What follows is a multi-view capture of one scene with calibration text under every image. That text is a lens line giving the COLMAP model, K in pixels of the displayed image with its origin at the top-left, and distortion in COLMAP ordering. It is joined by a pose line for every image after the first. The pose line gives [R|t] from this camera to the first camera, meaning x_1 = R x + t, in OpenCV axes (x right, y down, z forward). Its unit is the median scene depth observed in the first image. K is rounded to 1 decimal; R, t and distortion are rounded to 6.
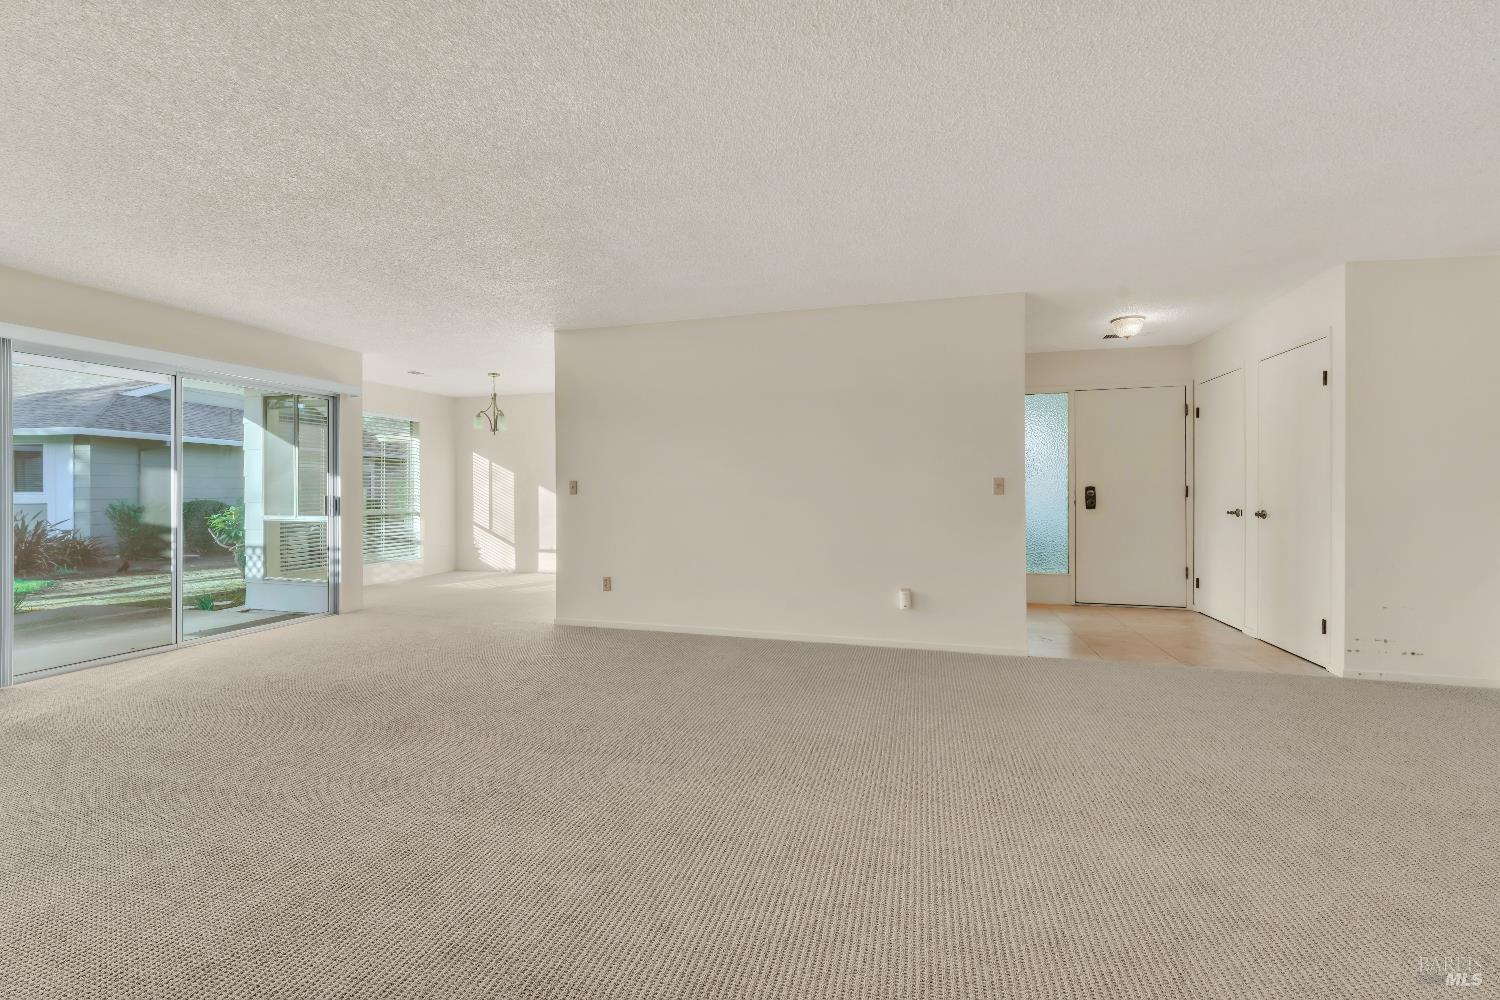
lens RADIAL K [[598.0, 0, 745.3], [0, 598.0, 492.1], [0, 0, 1]] dist [0.002071, 0.000106]
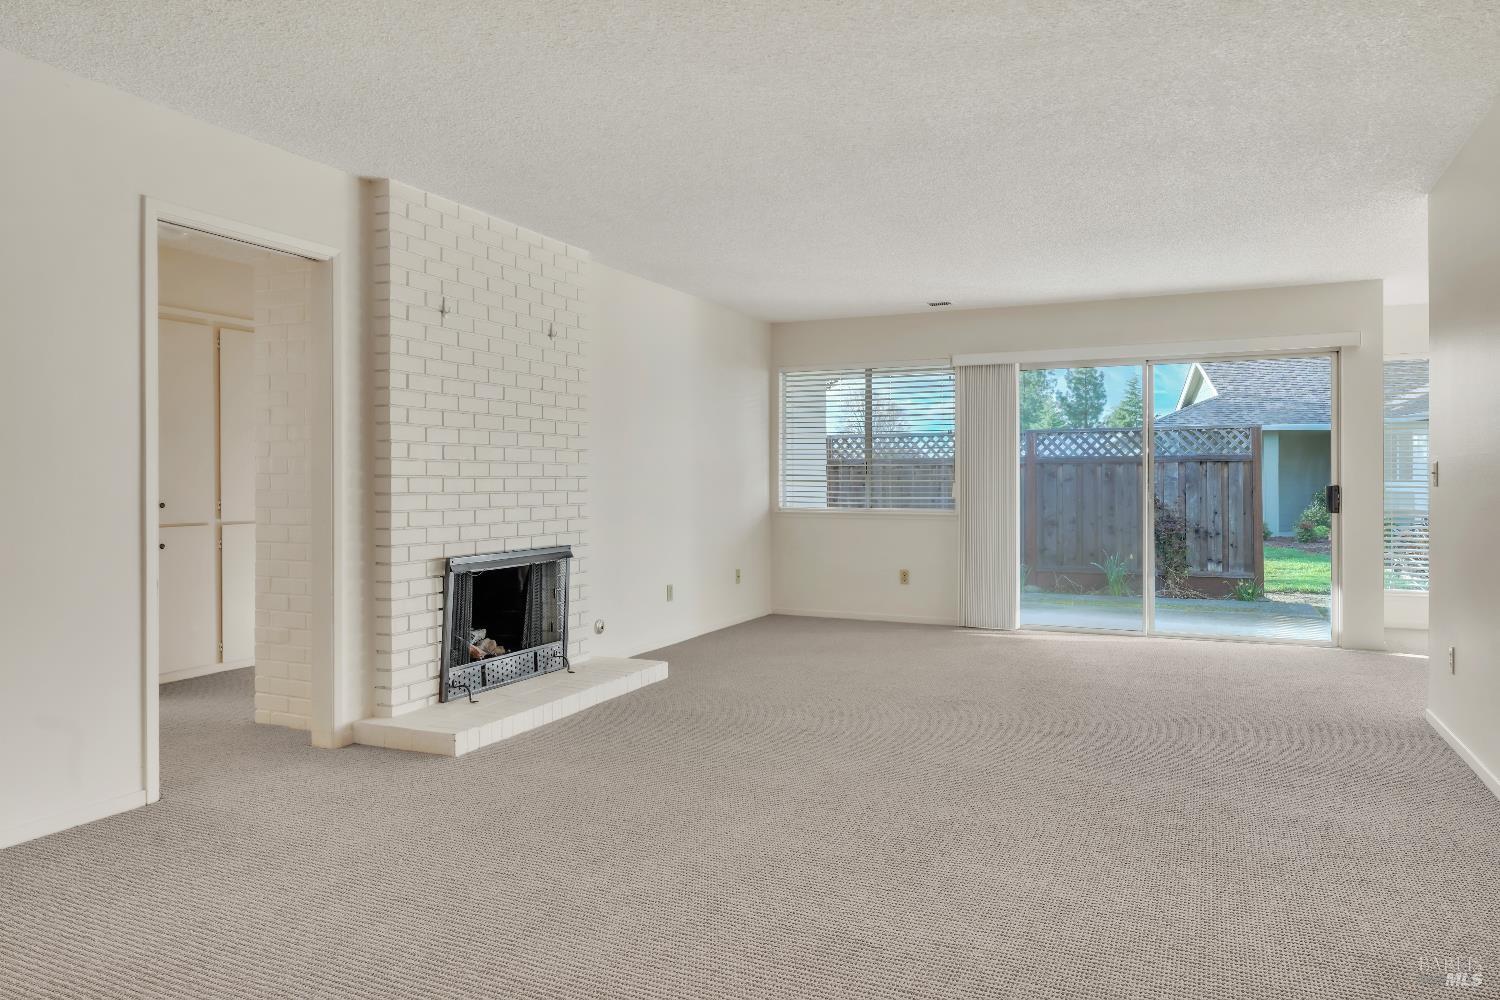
lens RADIAL K [[1003.1, 0, 745.0], [0, 1003.1, 482.9], [0, 0, 1]] dist [0.000555, -0.000724]
pose [[-0.146464, 0.005438, -0.989201, 0.613417], [-0.002650, 0.999979, 0.005890, -0.003902], [0.989212, 0.003484, -0.146447, 0.446214]]
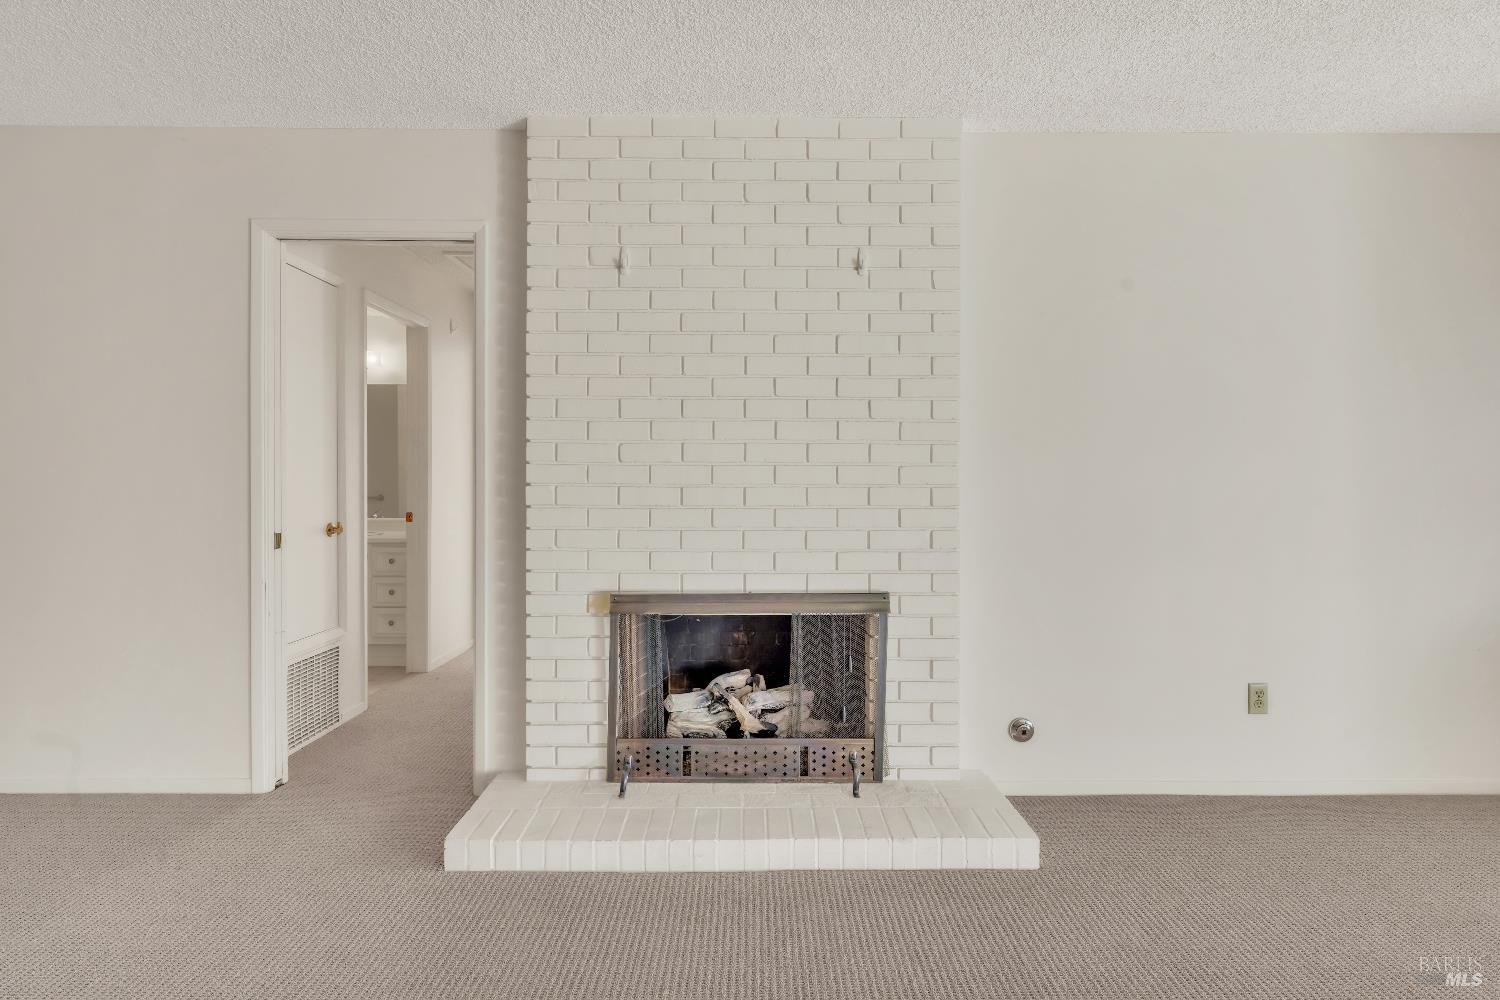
lens RADIAL K [[774.2, 0, 750.3], [0, 774.2, 488.3], [0, 0, 1]] dist [0.000198, -0.000230]
pose [[-0.957648, 0.003469, -0.287920, -0.108925], [-0.000738, 0.999895, 0.014501, -0.008452], [0.287939, 0.014100, -0.957545, 0.566766]]
